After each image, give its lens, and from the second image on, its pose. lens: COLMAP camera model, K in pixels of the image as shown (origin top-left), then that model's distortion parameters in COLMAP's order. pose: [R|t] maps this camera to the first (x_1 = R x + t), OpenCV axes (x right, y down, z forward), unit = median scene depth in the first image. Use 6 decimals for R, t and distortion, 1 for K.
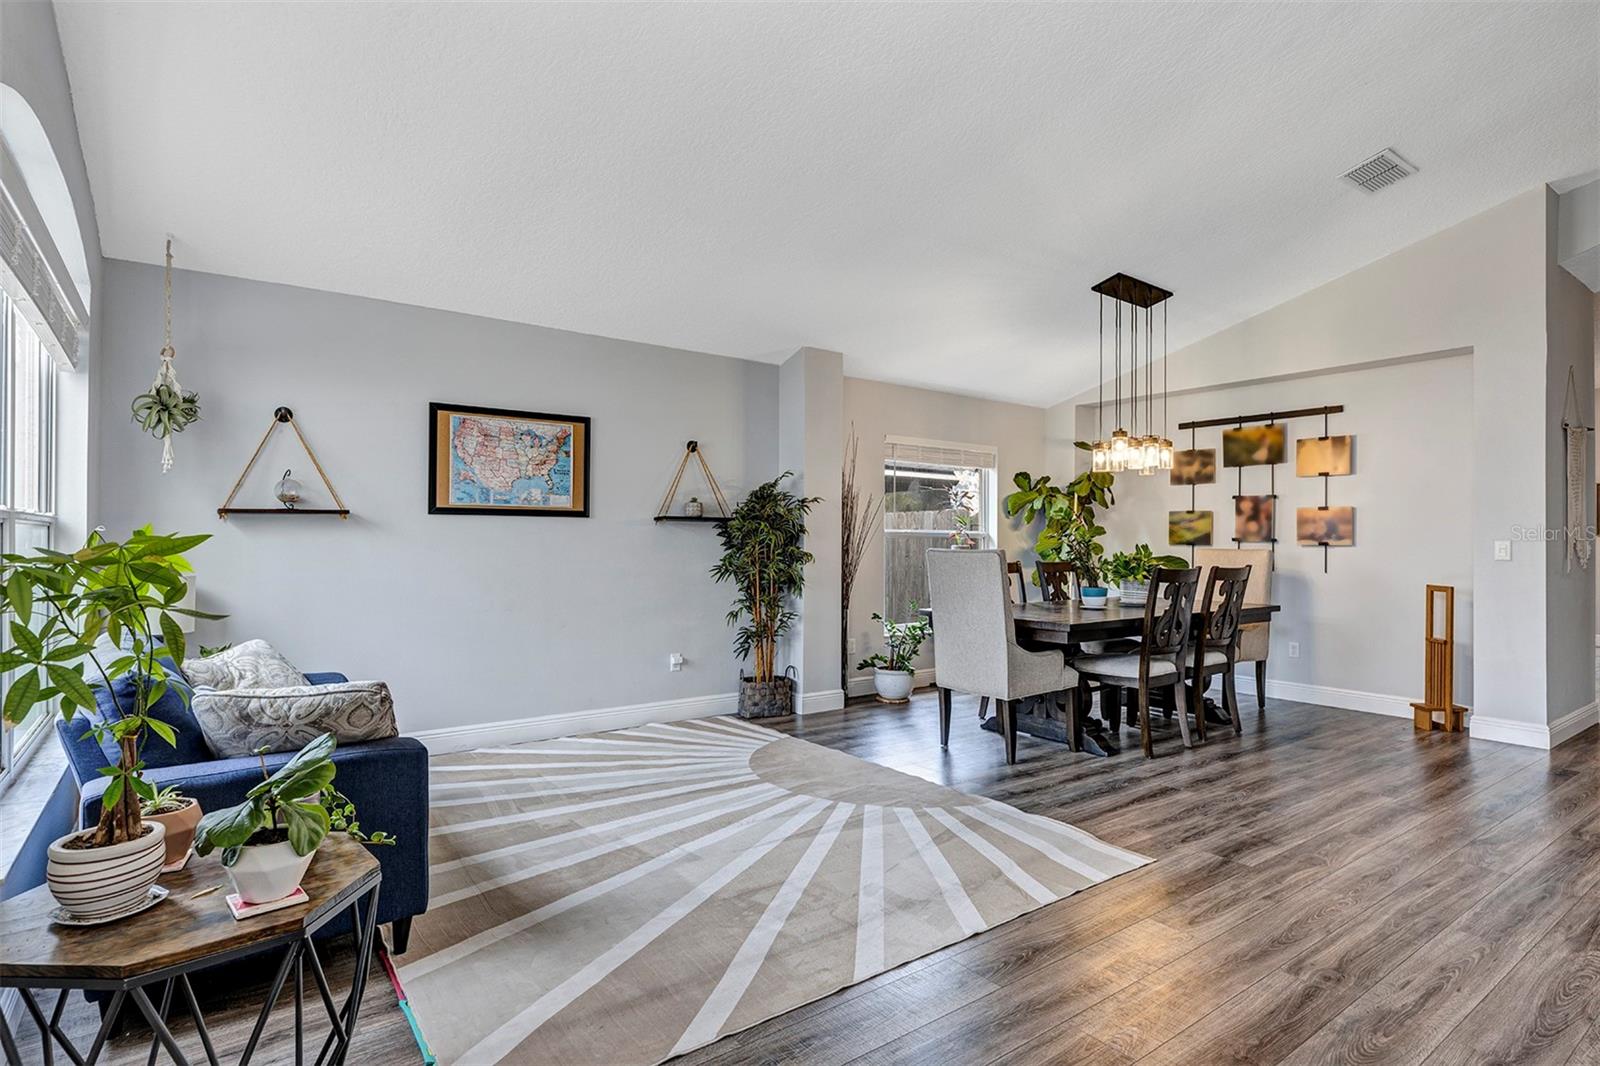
lens RADIAL K [[809.3, 0, 800.0], [0, 809.3, 533.0], [0, 0, 1]] dist [0.017903, 0.000154]
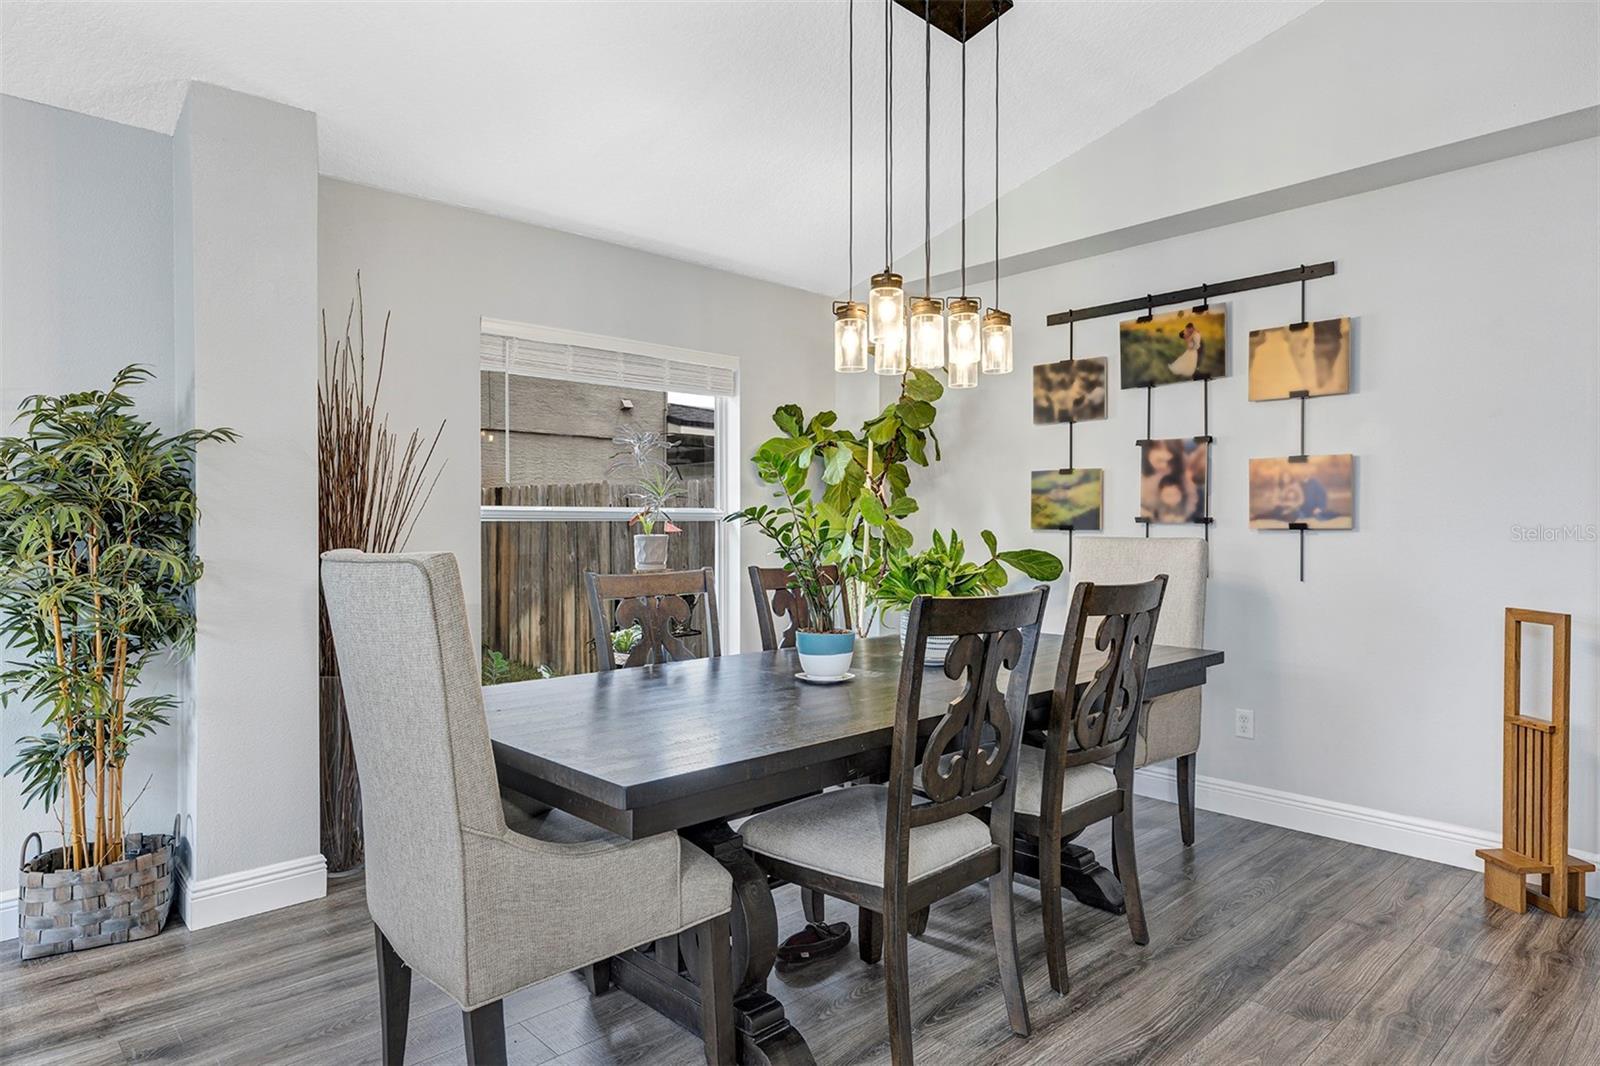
lens RADIAL K [[935.9, 0, 774.1], [0, 935.9, 531.1], [0, 0, 1]] dist [0.028937, -0.001195]
pose [[0.994245, -0.008545, 0.106791, 0.248538], [0.006951, 0.999859, 0.015289, 0.004821], [-0.106907, -0.014458, 0.994164, 0.444574]]
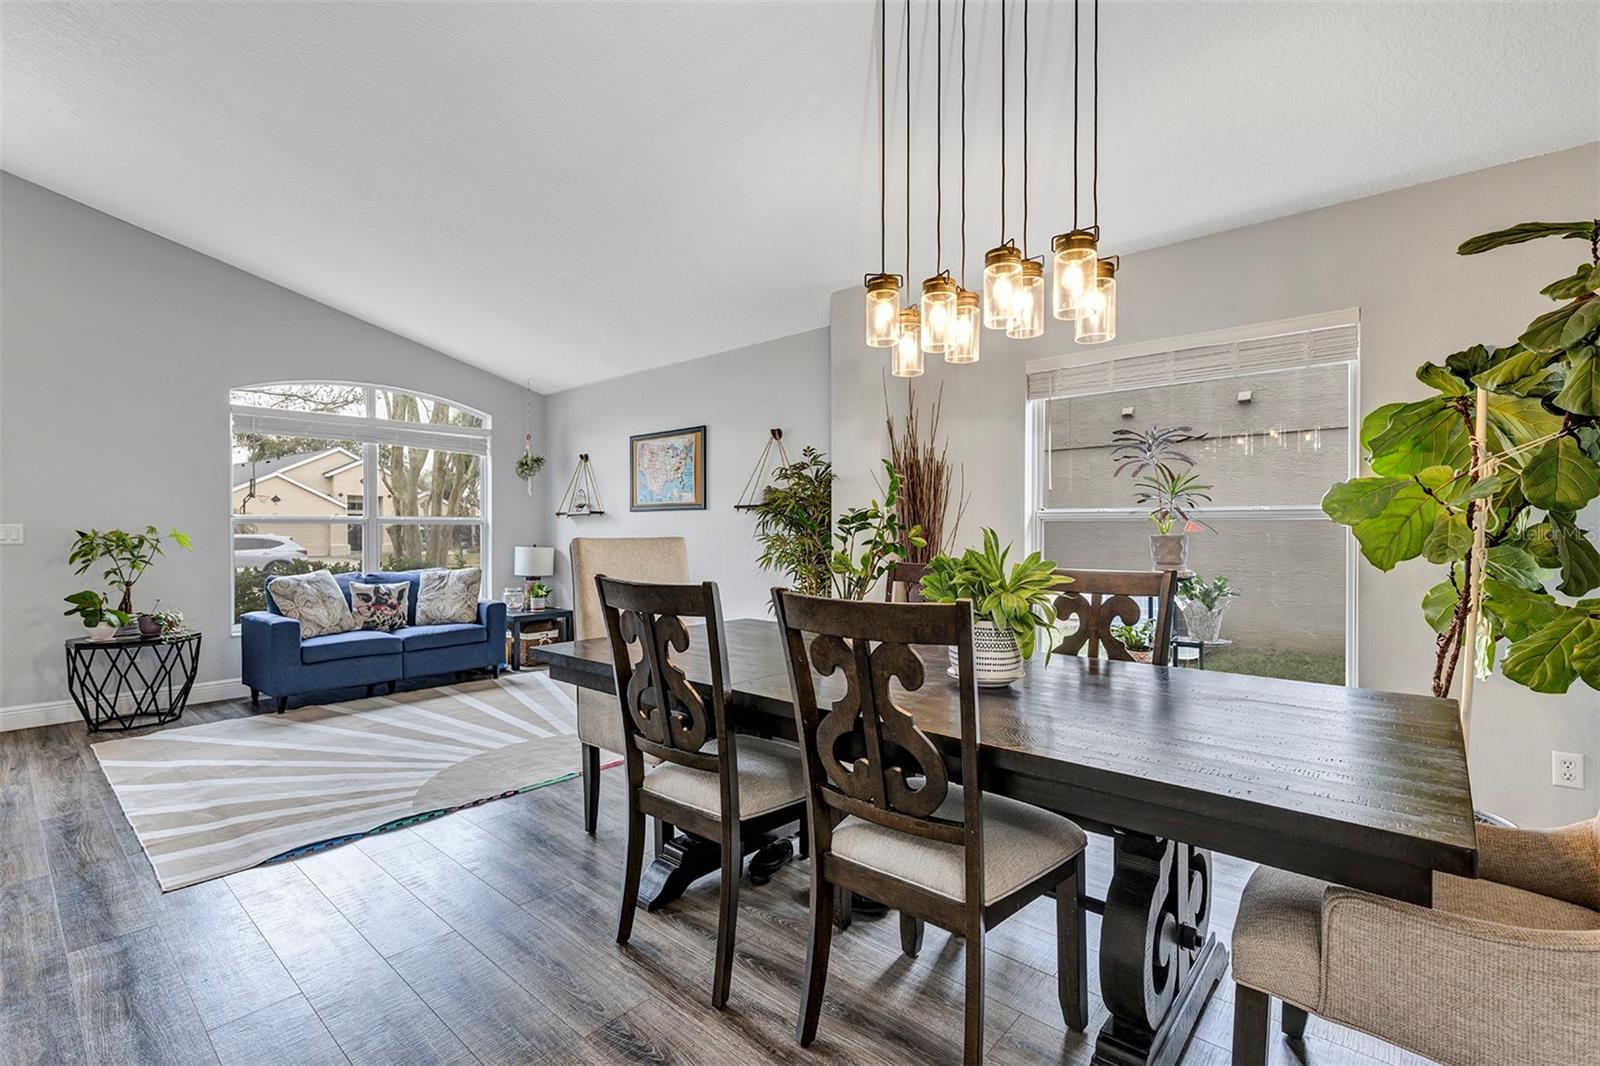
lens RADIAL K [[724.6, 0, 794.2], [0, 724.6, 529.8], [0, 0, 1]] dist [0.002320, 0.001167]
pose [[0.207489, -0.002256, -0.978235, 0.696379], [0.011518, 0.999934, 0.000137, 0.010505], [0.978169, -0.011296, 0.207502, 0.777626]]
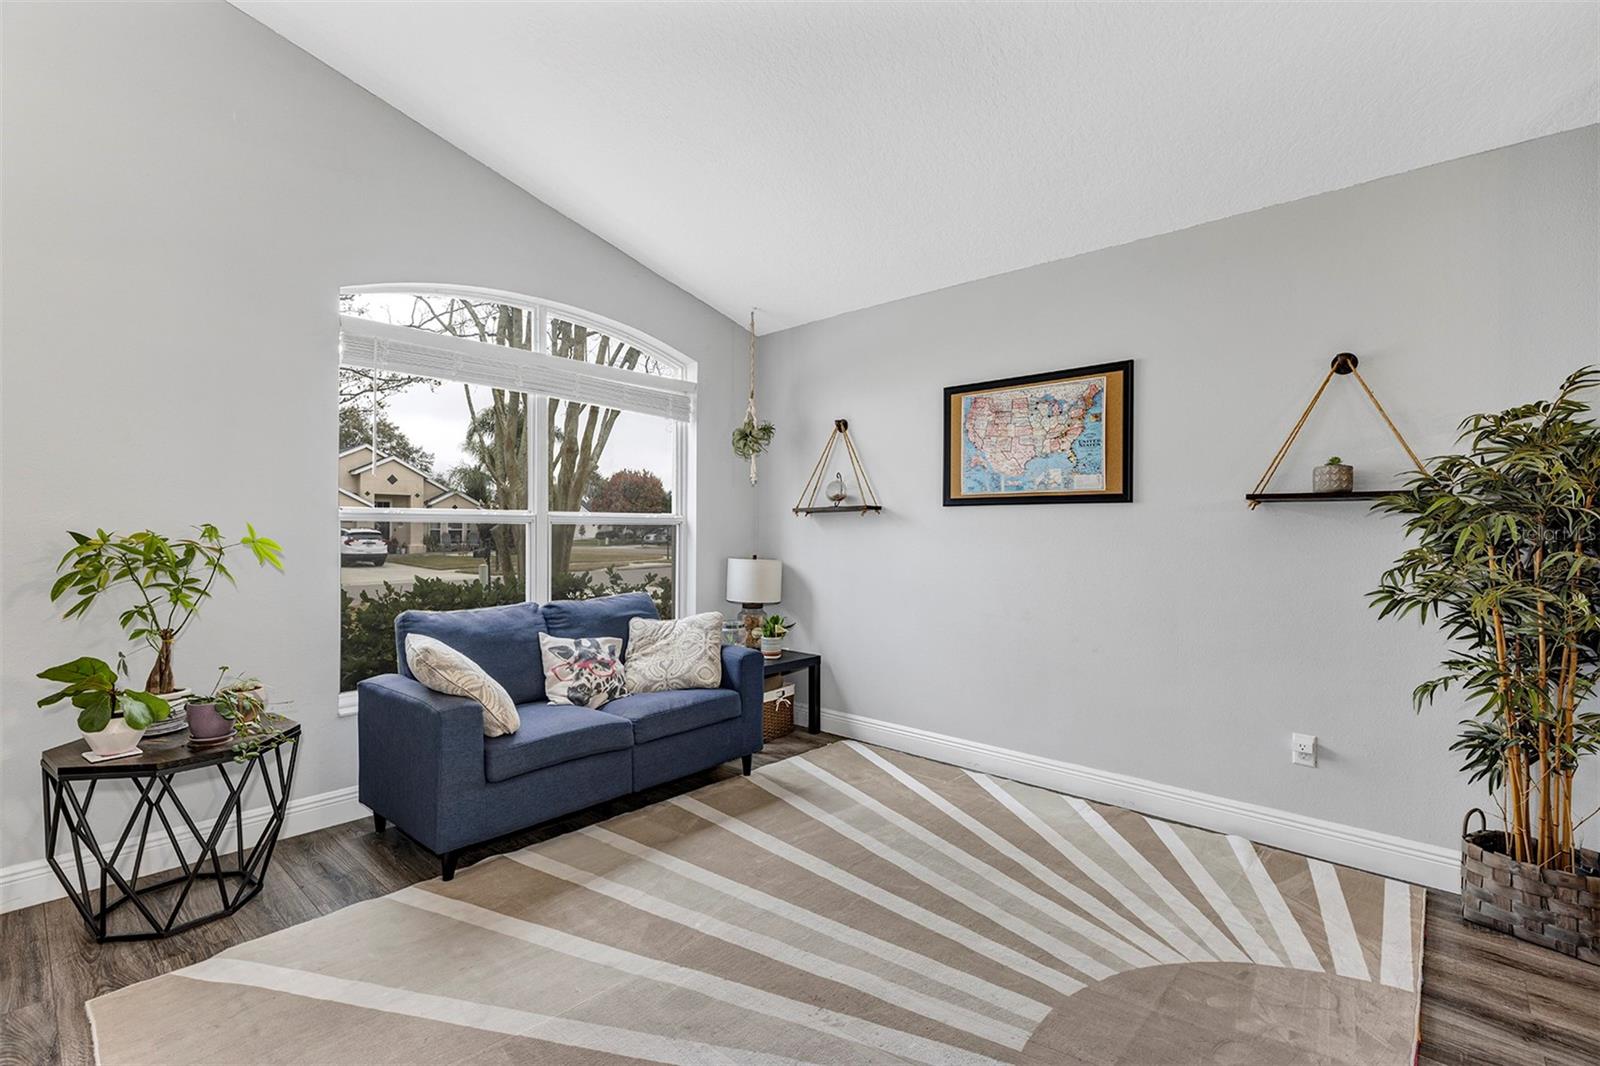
lens RADIAL K [[715.7, 0, 786.9], [0, 715.7, 528.7], [0, 0, 1]] dist [0.004410, 0.000595]
pose [[0.194889, -0.006674, -0.980803, 0.248883], [0.004673, 0.999972, -0.005876, 0.005194], [0.980814, -0.003438, 0.194915, 0.502889]]
